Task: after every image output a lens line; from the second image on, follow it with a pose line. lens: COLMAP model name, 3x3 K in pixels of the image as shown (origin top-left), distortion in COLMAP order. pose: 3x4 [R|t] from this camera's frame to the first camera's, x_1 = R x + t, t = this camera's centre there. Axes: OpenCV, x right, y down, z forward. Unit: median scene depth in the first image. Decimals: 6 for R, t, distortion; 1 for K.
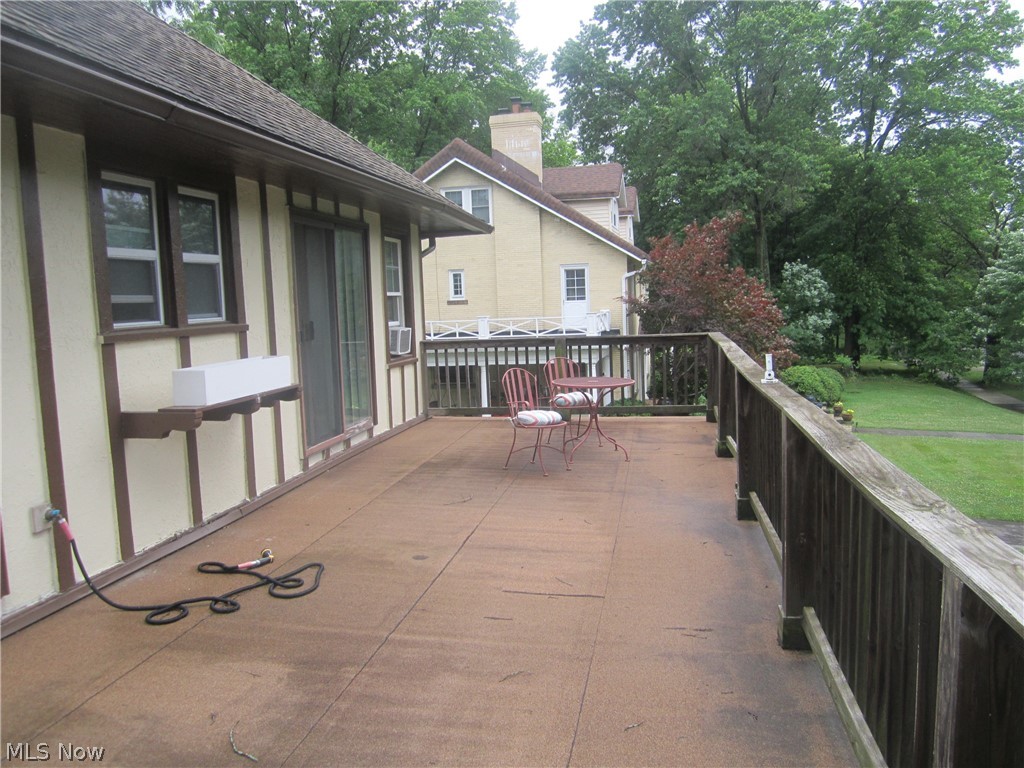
lens RADIAL K [[844.5, 0, 515.1], [0, 844.5, 383.0], [0, 0, 1]] dist [-0.047523, 0.003611]
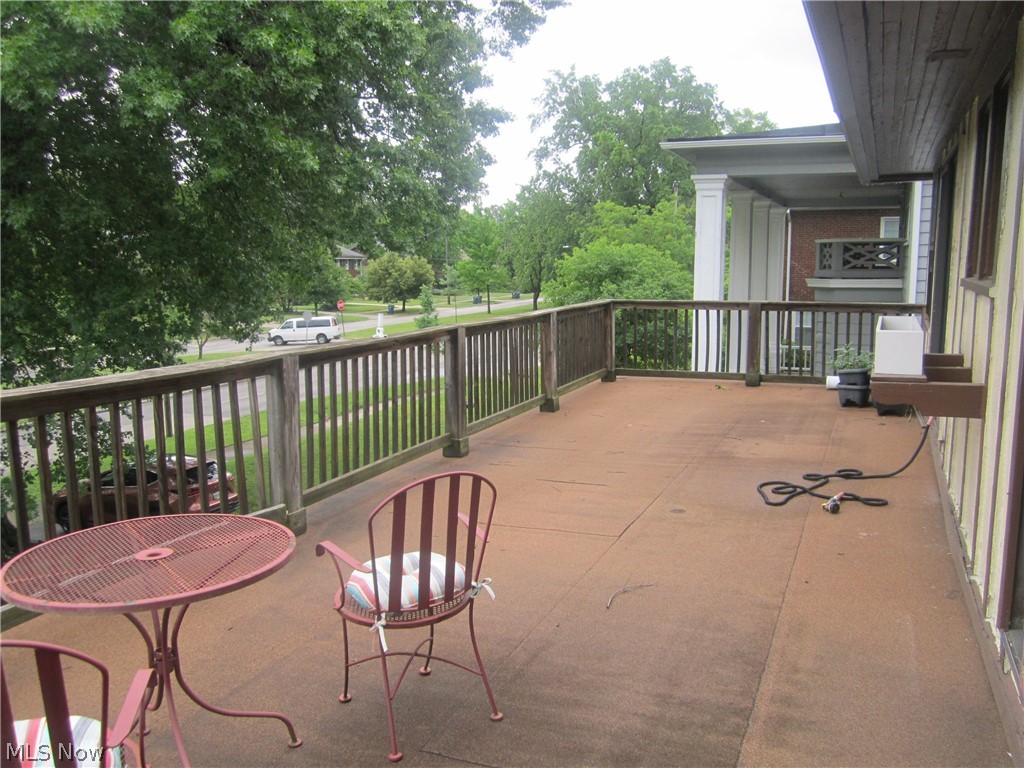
lens RADIAL K [[844.5, 0, 515.1], [0, 844.5, 383.0], [0, 0, 1]] dist [-0.047523, 0.003611]
pose [[-0.972376, 0.005989, 0.233343, -0.160648], [0.063342, 0.968930, 0.239089, -0.200266], [-0.224661, 0.247265, -0.942543, 1.979626]]
